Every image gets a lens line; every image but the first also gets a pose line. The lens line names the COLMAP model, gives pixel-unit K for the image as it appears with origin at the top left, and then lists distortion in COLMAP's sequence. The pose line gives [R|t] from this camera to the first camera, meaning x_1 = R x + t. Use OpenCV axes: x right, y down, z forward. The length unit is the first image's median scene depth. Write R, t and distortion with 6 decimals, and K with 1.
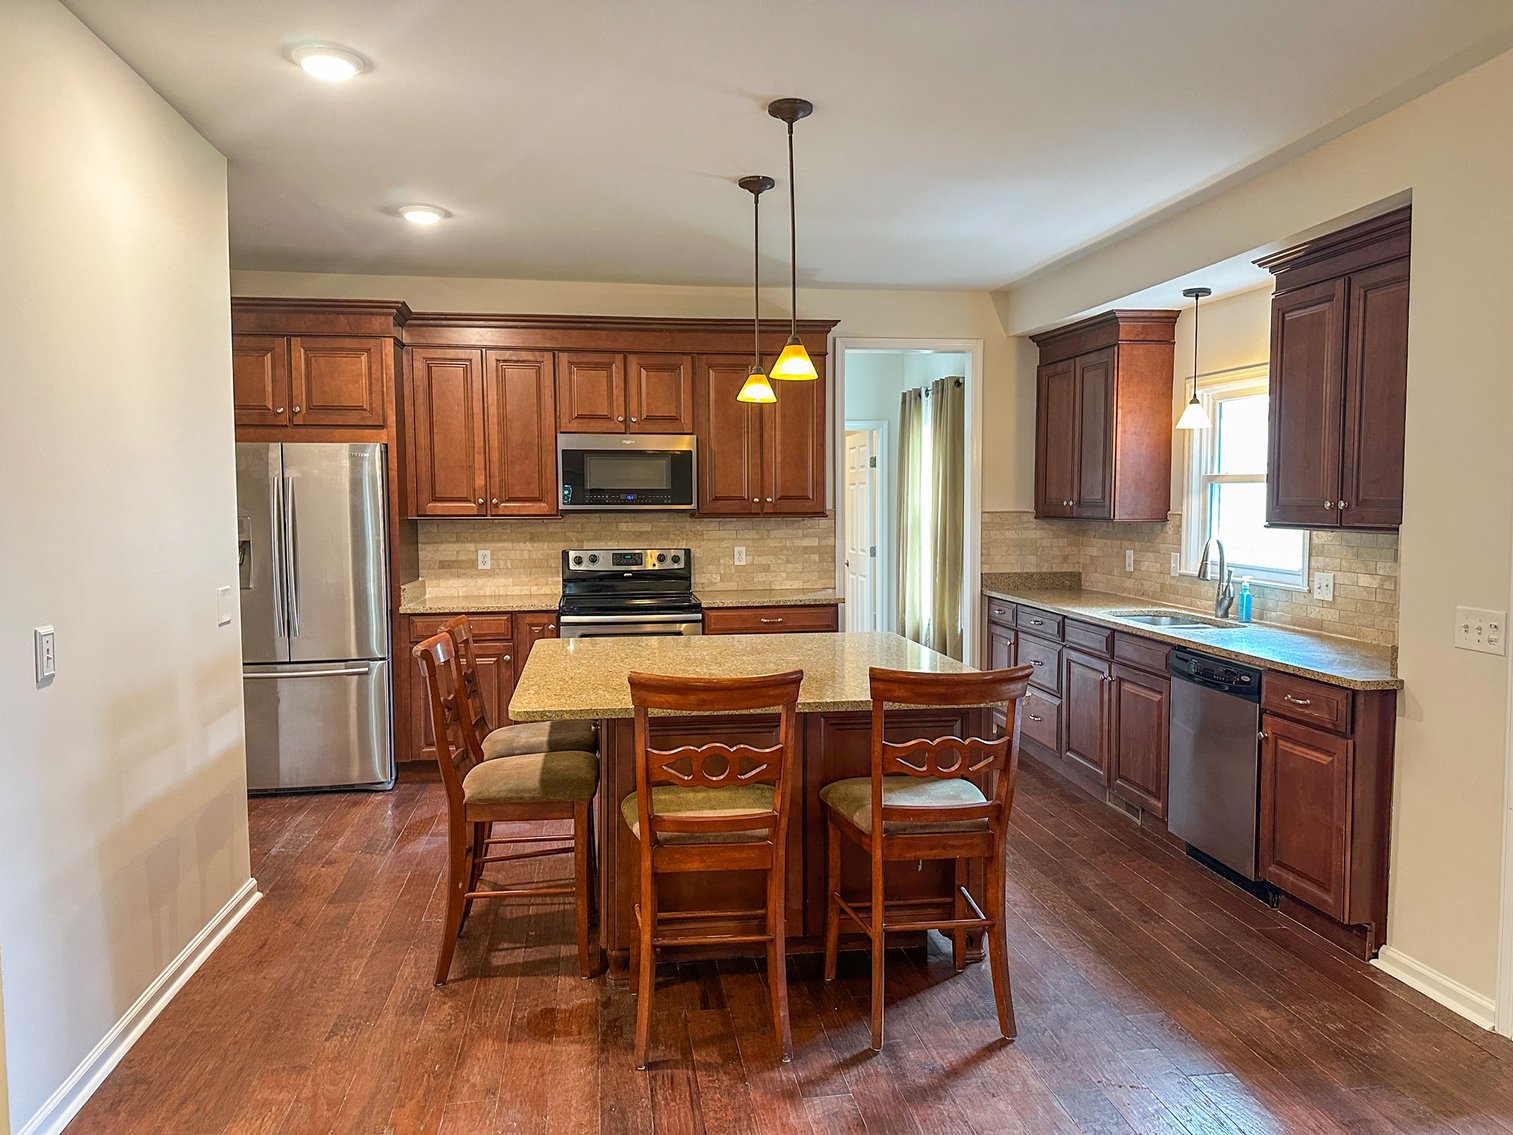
lens RADIAL K [[1065.5, 0, 752.8], [0, 1065.5, 573.0], [0, 0, 1]] dist [0.025285, -0.061067]
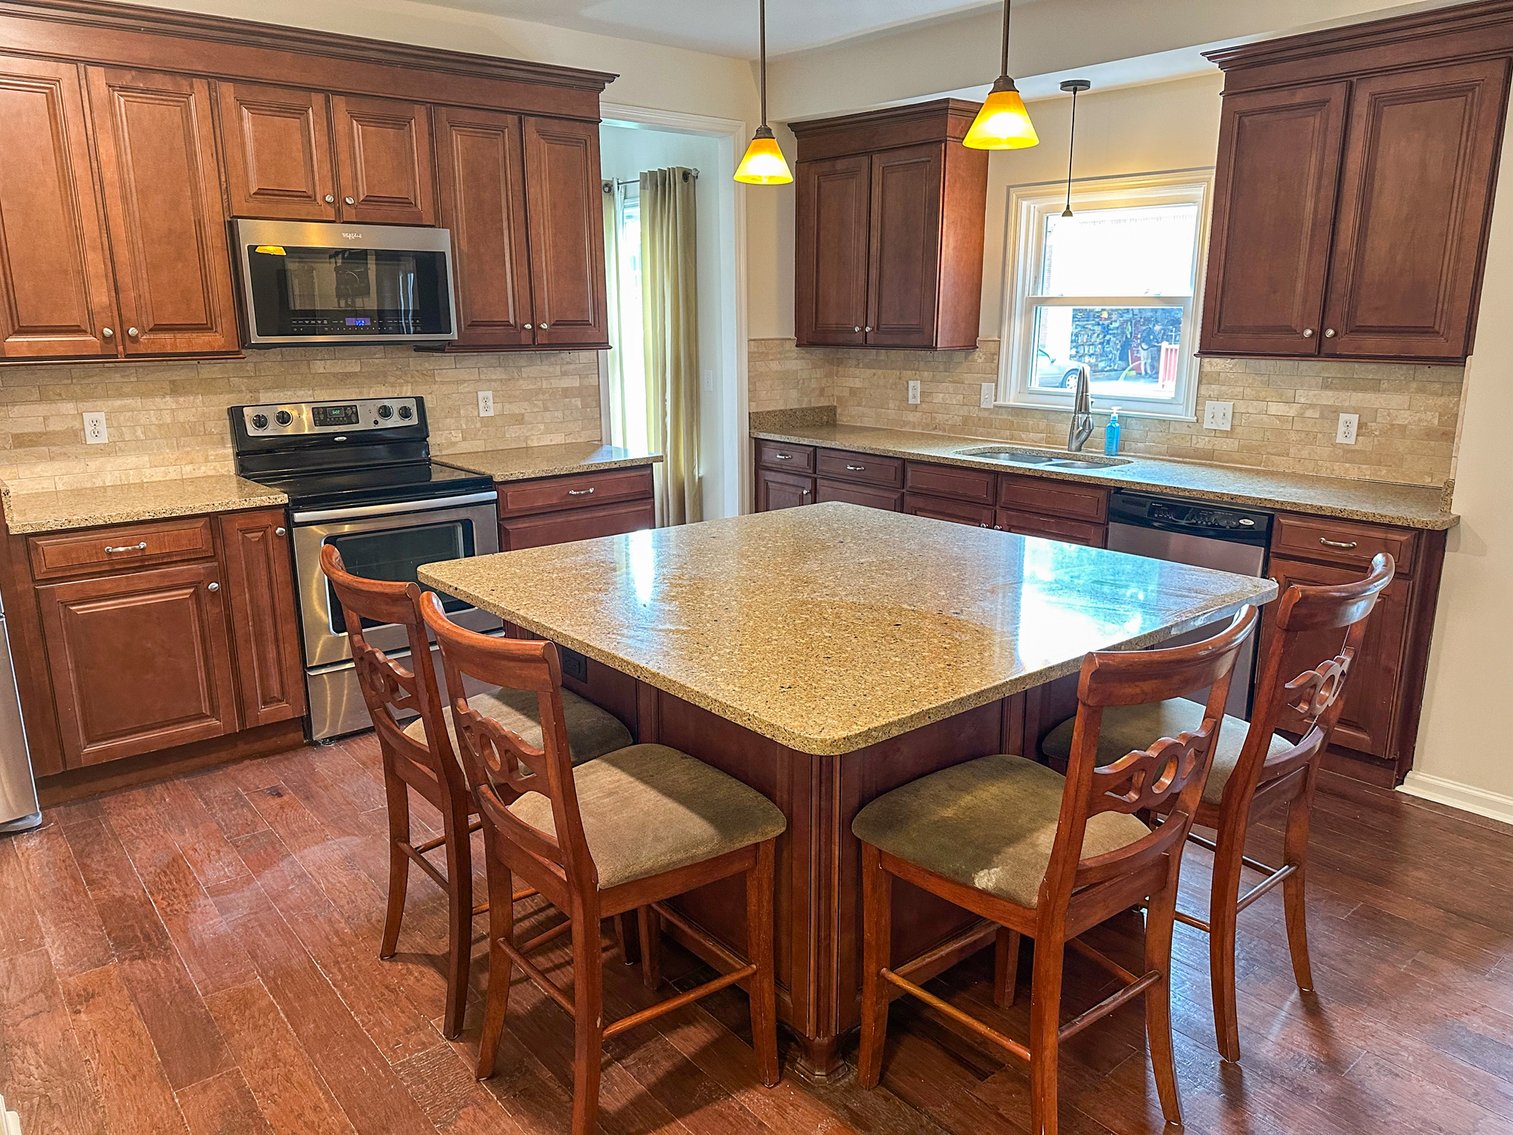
lens RADIAL K [[1065.5, 0, 764.7], [0, 1065.5, 575.3], [0, 0, 1]] dist [0.025285, -0.061067]
pose [[0.849681, -0.123850, 0.512546, -0.257164], [0.036716, 0.983562, 0.176797, -0.024252], [-0.526017, -0.131403, 0.840261, 0.282662]]
